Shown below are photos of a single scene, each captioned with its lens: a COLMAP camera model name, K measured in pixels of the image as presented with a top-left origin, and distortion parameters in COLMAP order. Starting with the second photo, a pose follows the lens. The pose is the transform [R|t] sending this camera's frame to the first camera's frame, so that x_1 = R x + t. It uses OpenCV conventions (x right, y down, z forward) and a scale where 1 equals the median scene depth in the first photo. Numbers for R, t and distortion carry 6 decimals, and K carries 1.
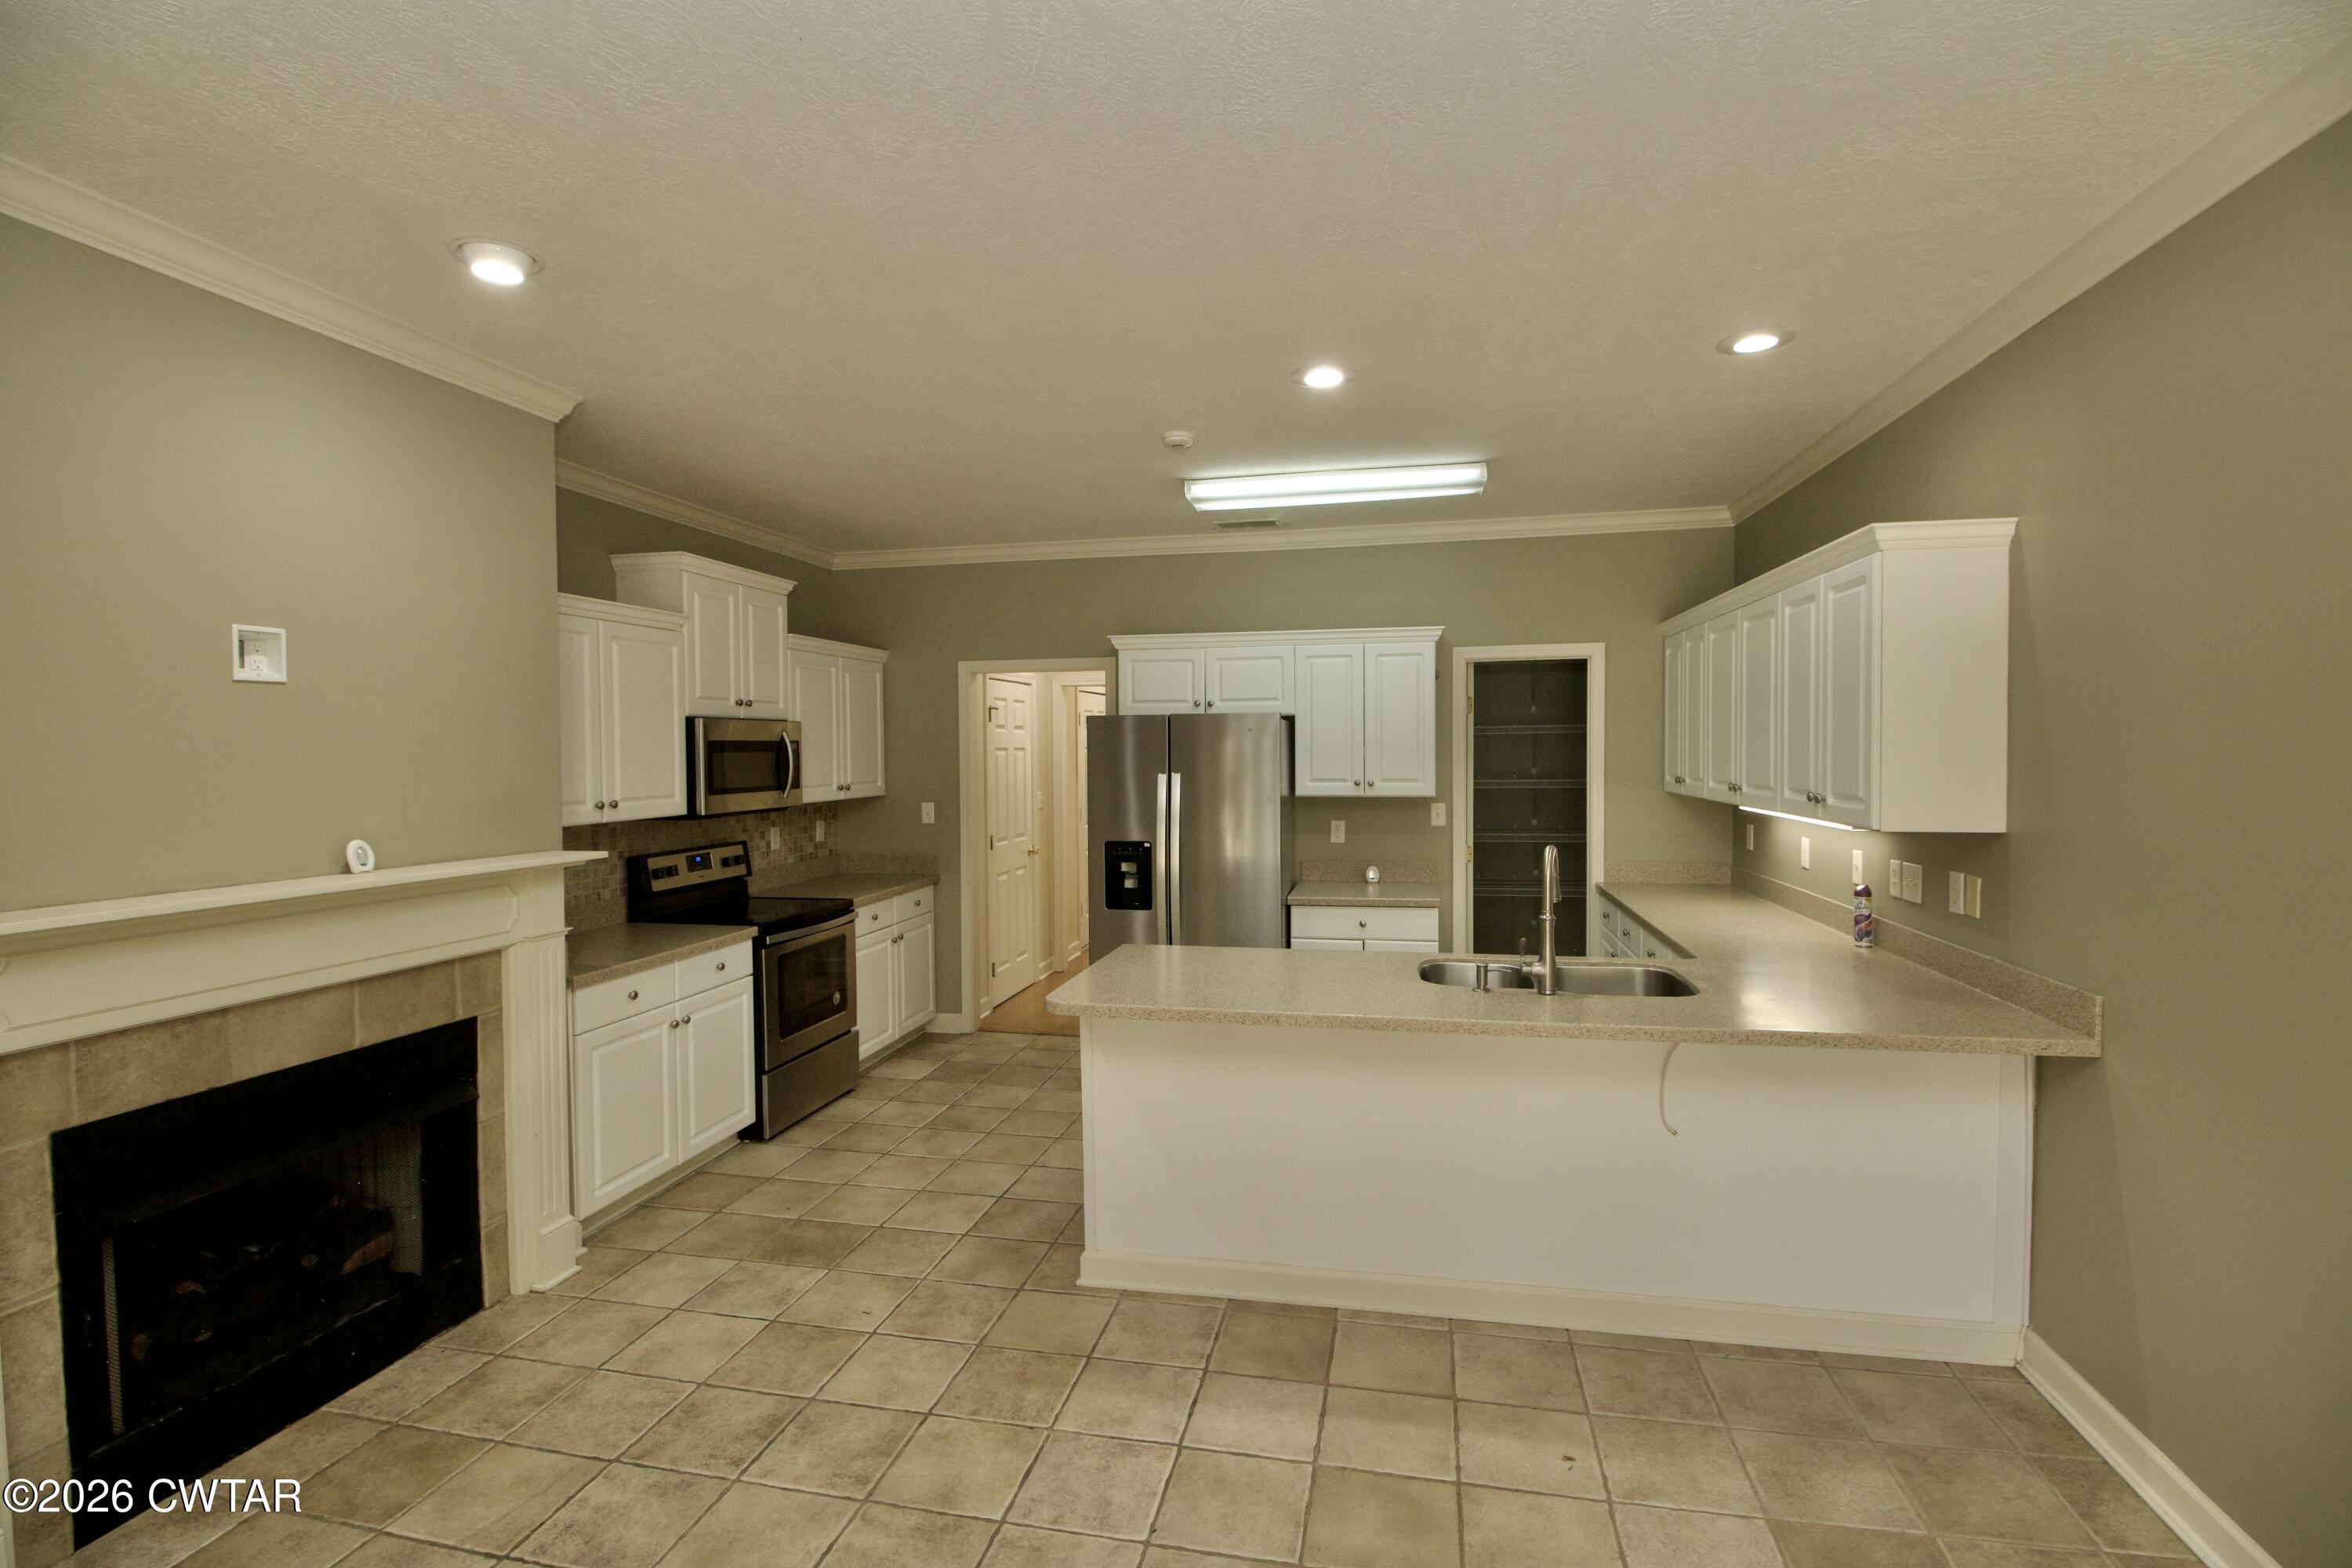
lens RADIAL K [[1090.3, 0, 1180.9], [0, 1090.3, 766.6], [0, 0, 1]] dist [-0.000304, -0.001048]
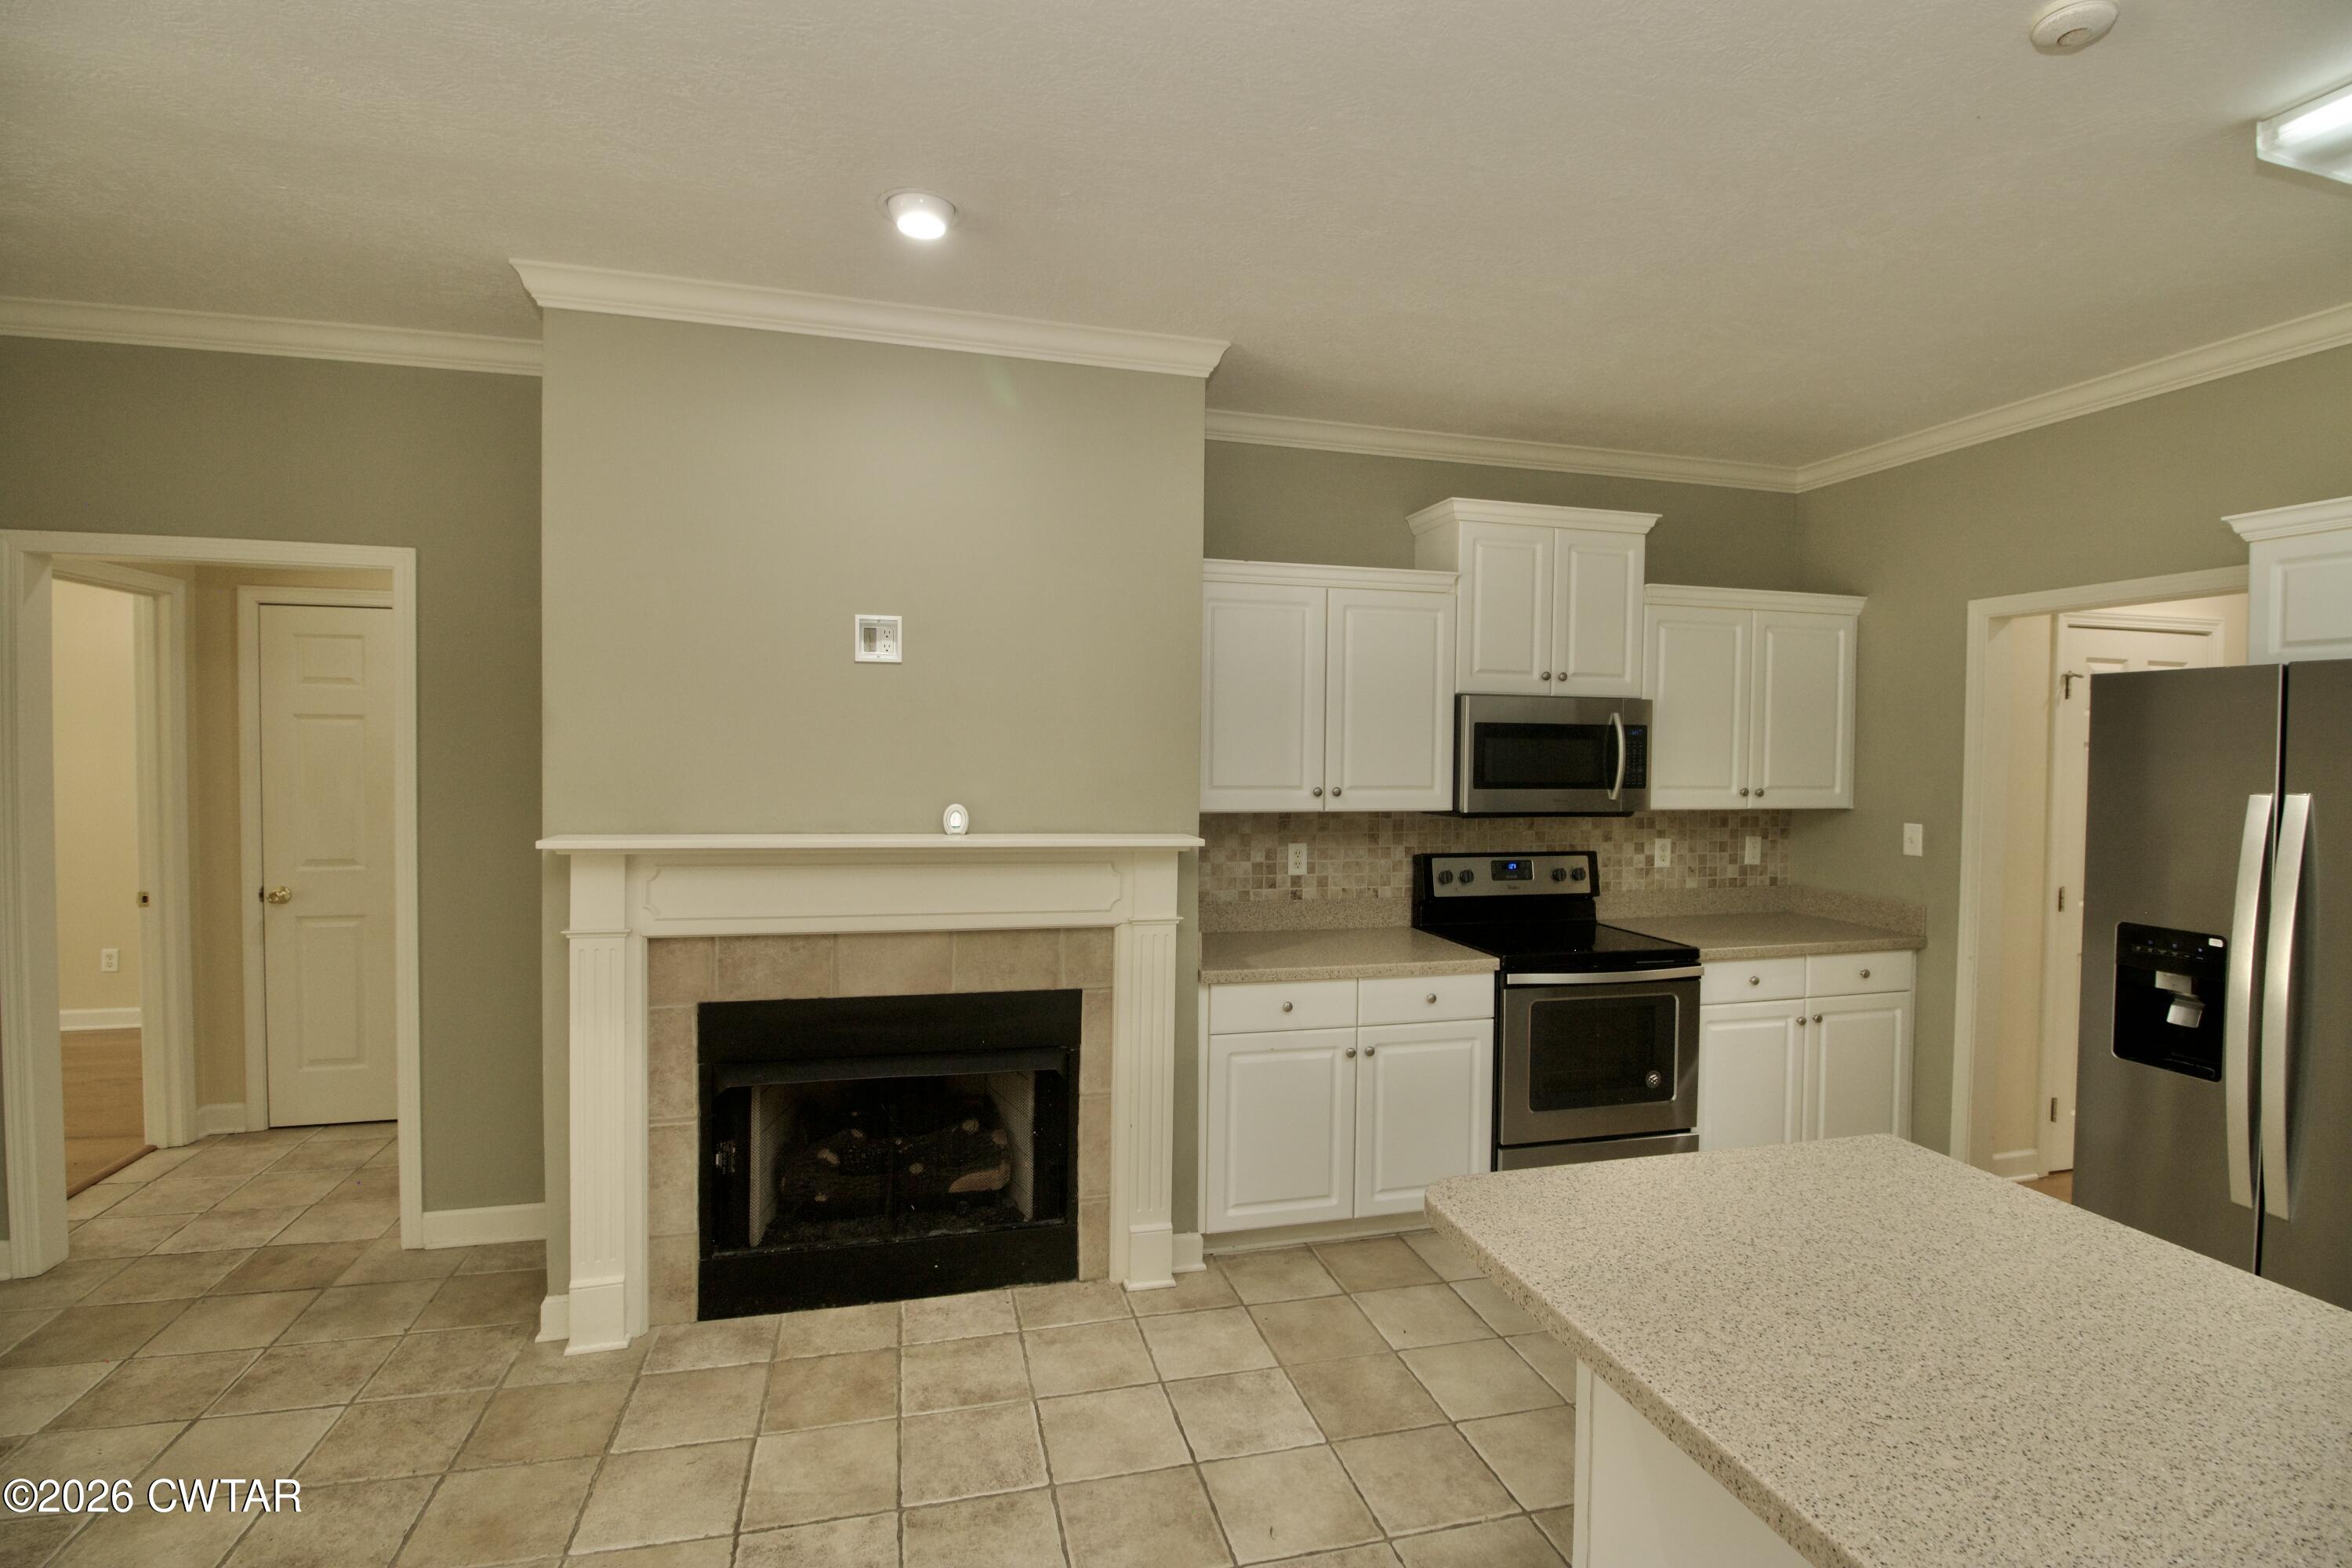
lens RADIAL K [[1090.3, 0, 1180.9], [0, 1090.3, 766.6], [0, 0, 1]] dist [-0.000304, -0.001048]
pose [[0.457558, 0.030459, -0.888658, 0.213814], [-0.031702, 0.999337, 0.017930, 0.001804], [0.888615, 0.019968, 0.458220, 0.461559]]
